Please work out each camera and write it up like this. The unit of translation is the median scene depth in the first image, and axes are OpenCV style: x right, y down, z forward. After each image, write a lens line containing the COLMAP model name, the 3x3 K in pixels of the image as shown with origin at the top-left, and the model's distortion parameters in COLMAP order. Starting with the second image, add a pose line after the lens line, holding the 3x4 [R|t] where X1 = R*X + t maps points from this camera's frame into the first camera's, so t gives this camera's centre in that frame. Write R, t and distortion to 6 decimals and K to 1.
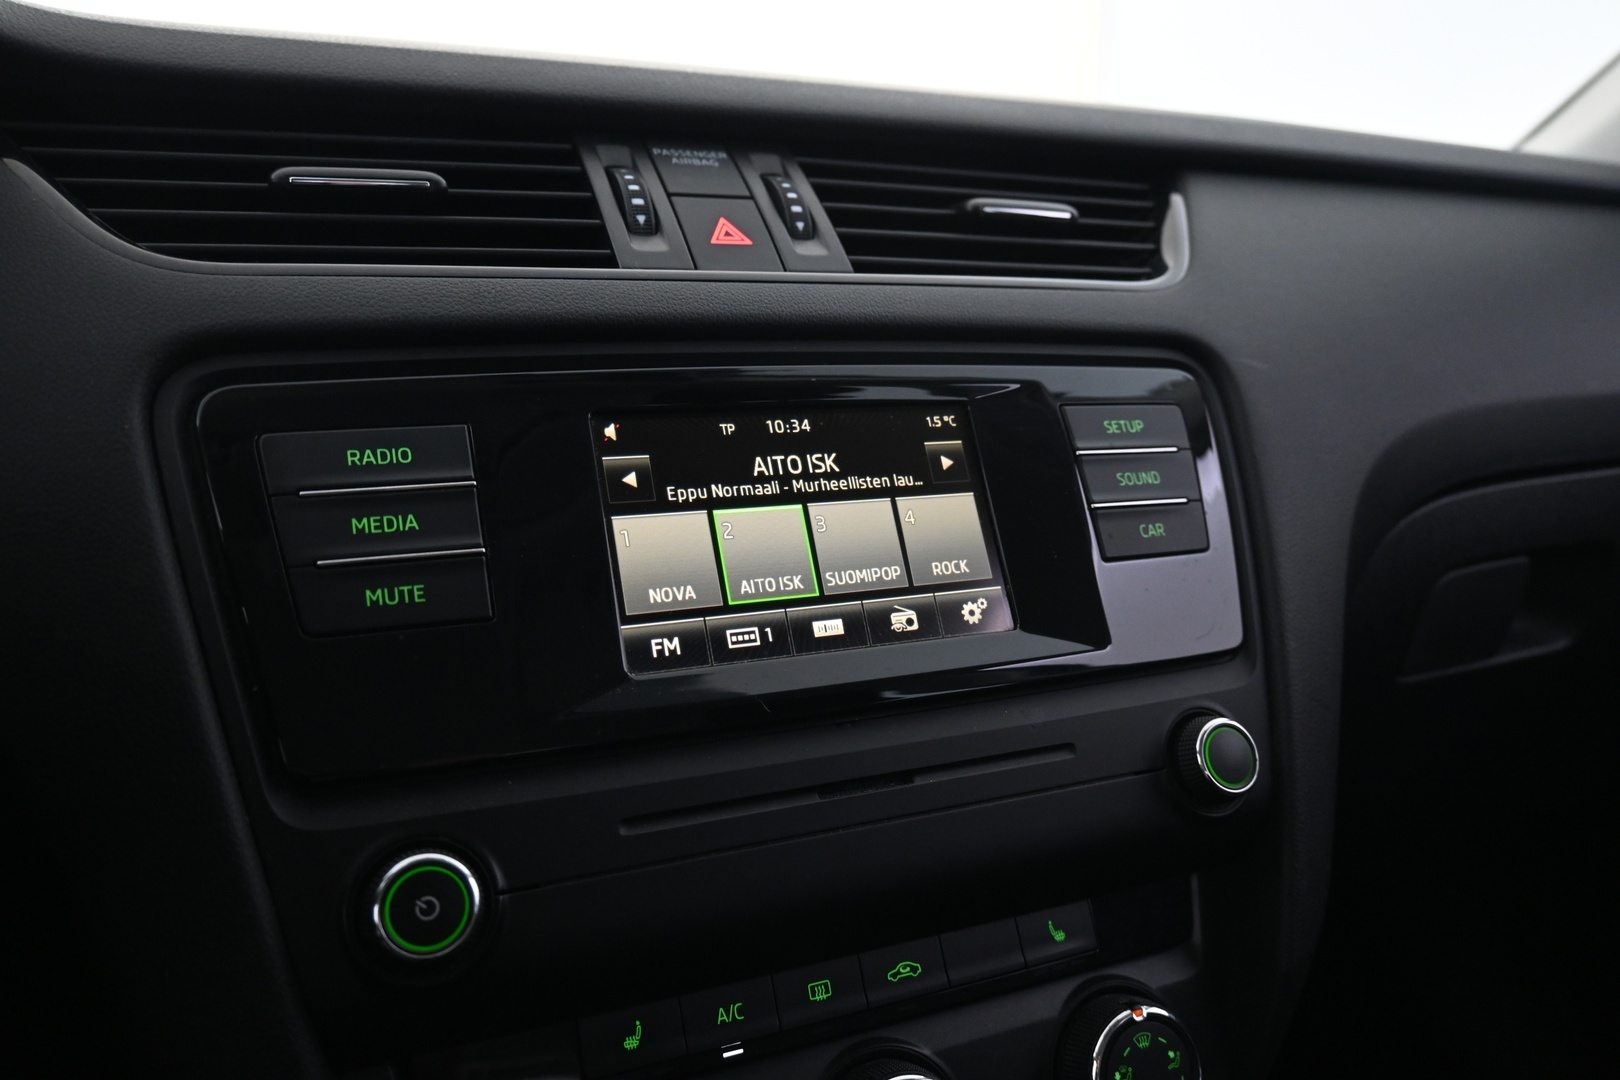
lens RADIAL K [[1210.7, 0, 810.5], [0, 1210.7, 545.0], [0, 0, 1]] dist [-0.003385, -0.005421]
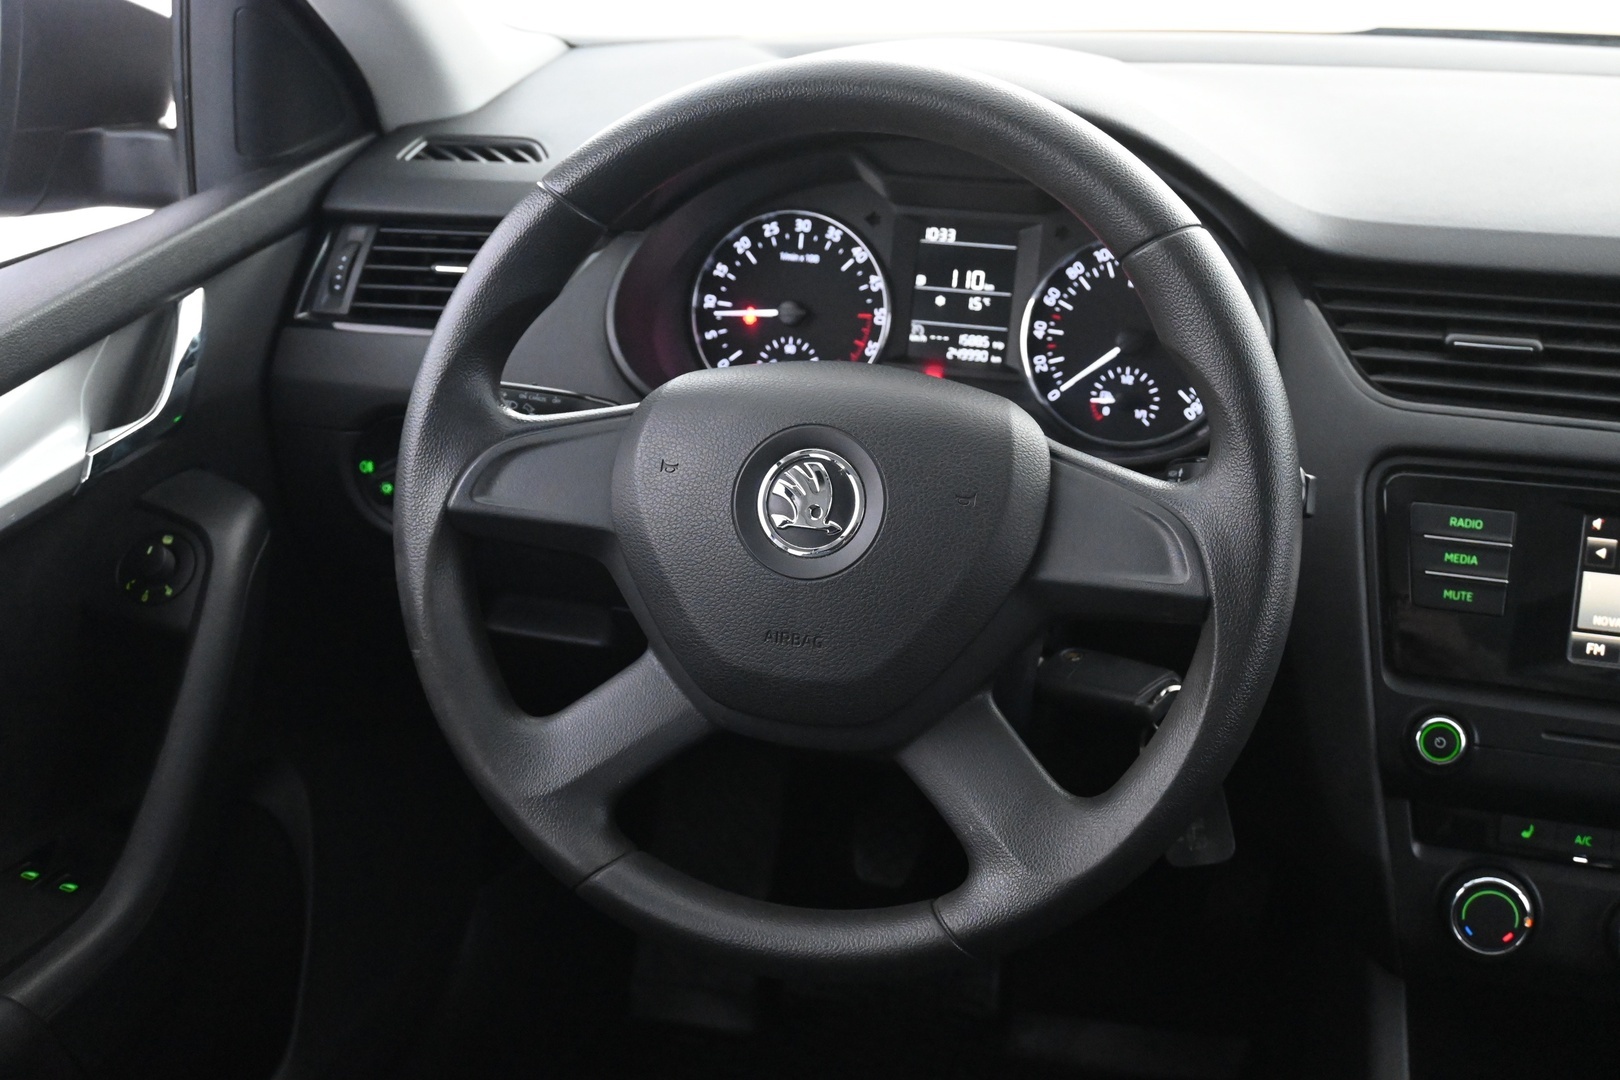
lens RADIAL K [[1864.3, 0, 799.0], [0, 1864.3, 535.7], [0, 0, 1]] dist [0.005120, 0.000000]
pose [[0.761701, 0.272102, -0.588023, 0.539610], [-0.115249, 0.949970, 0.290300, -0.710801], [0.637596, -0.153353, 0.754953, -1.762406]]
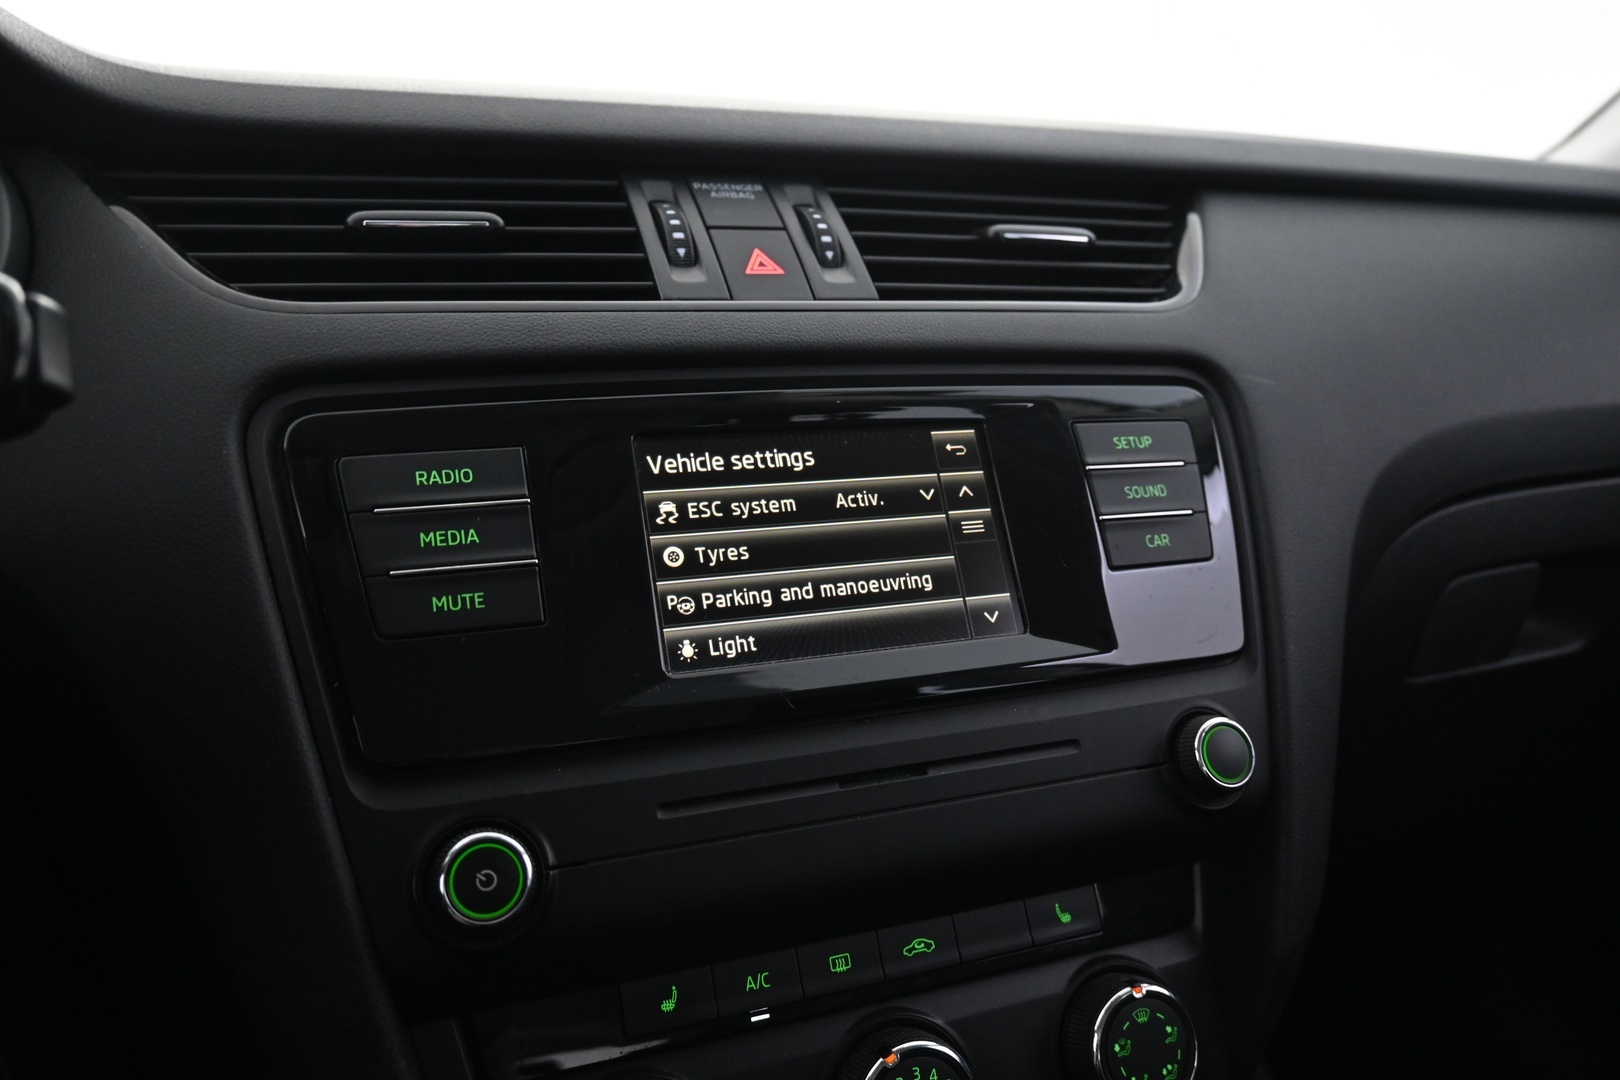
lens RADIAL K [[1210.7, 0, 810.0], [0, 1210.7, 545.2], [0, 0, 1]] dist [-0.003385, -0.005421]
pose [[0.998998, 0.003702, -0.044590, 0.026537], [-0.003281, 0.999949, 0.009517, -0.018894], [0.044623, -0.009361, 0.998960, -0.086687]]
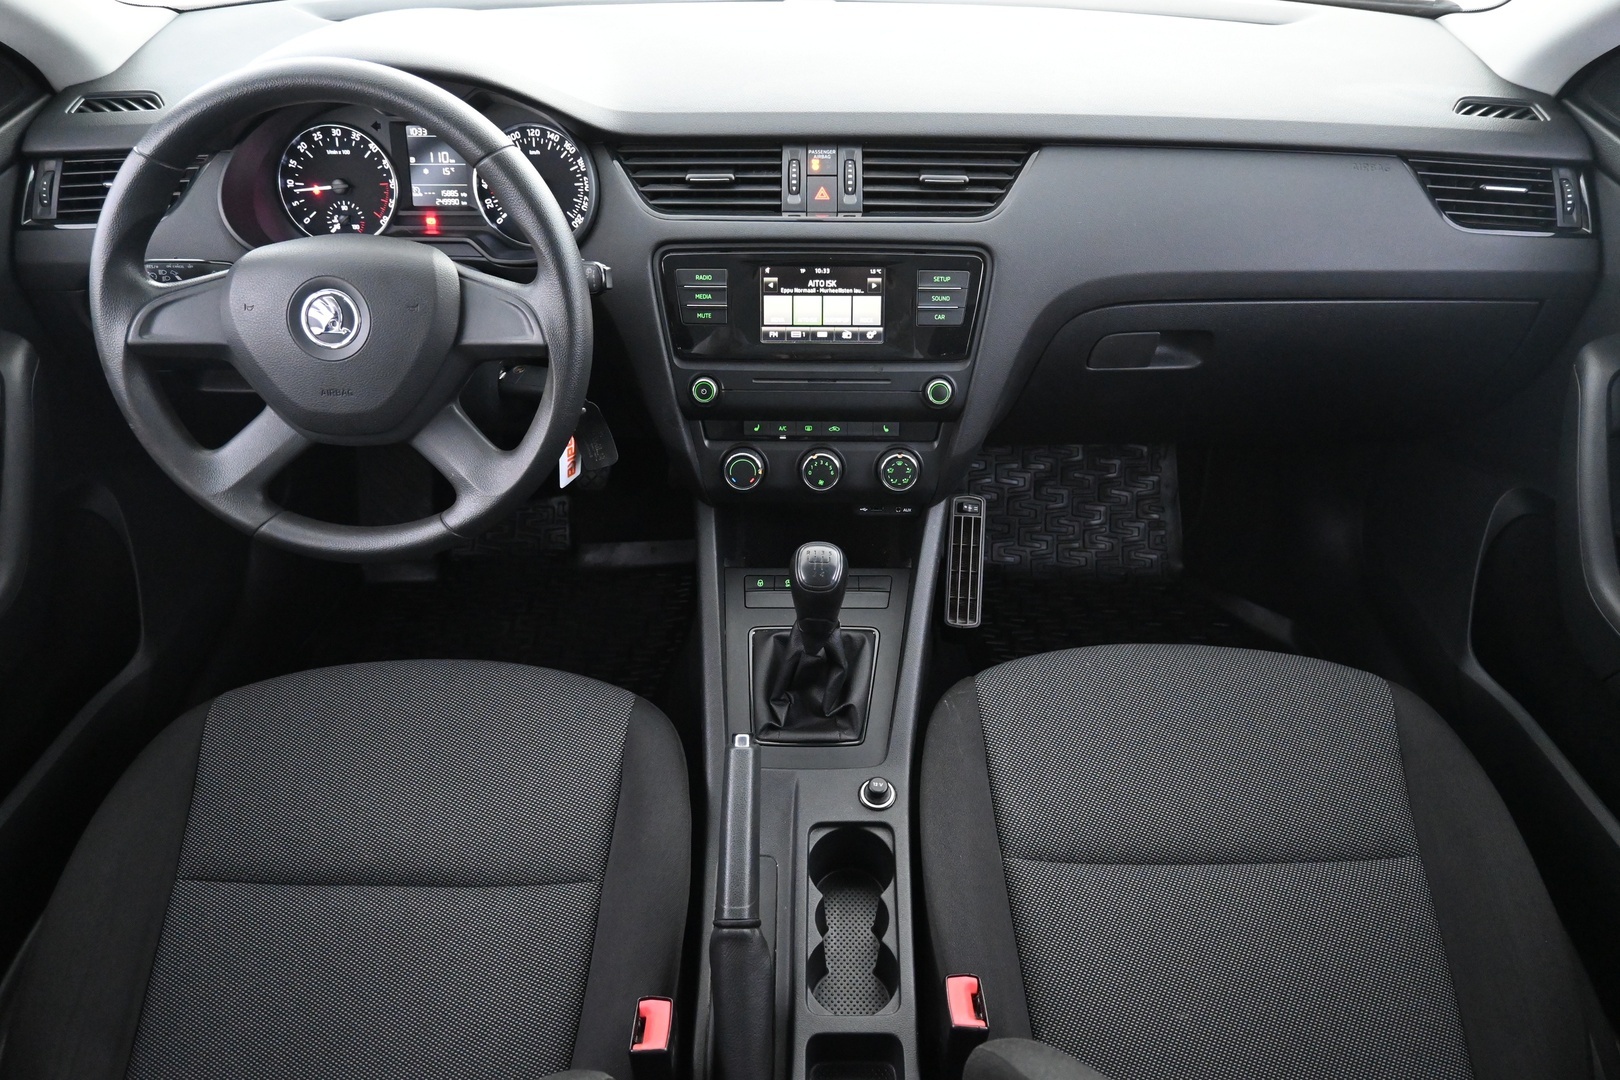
lens RADIAL K [[1159.1, 0, 811.4], [0, 1159.1, 538.7], [0, 0, 1]] dist [0.000770, -0.004613]
pose [[0.904459, 0.273463, -0.327372, 1.217745], [-0.076178, 0.858681, 0.506818, -1.095995], [0.419704, -0.433457, 0.797473, -1.897599]]
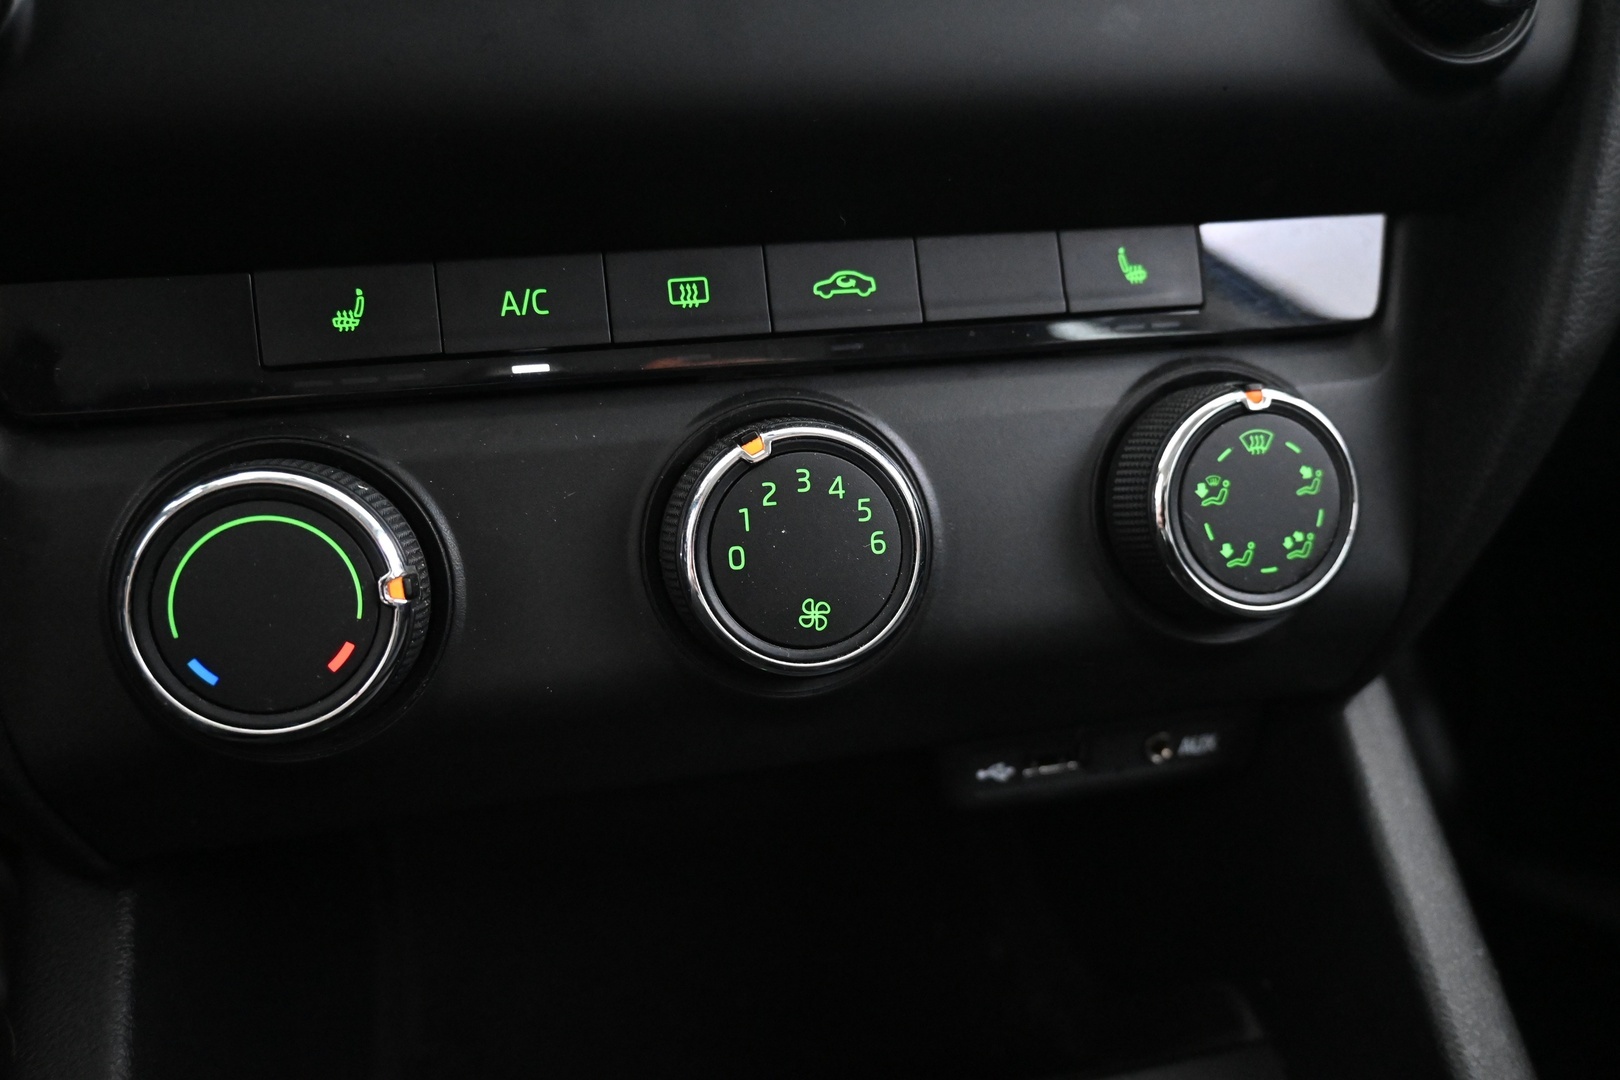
lens RADIAL K [[1210.7, 0, 809.2], [0, 1210.7, 548.8], [0, 0, 1]] dist [-0.003385, -0.005421]
pose [[0.979826, 0.077901, -0.184045, 0.177024], [-0.028338, 0.965754, 0.257909, 0.319720], [0.197834, -0.247490, 0.948478, 0.395732]]
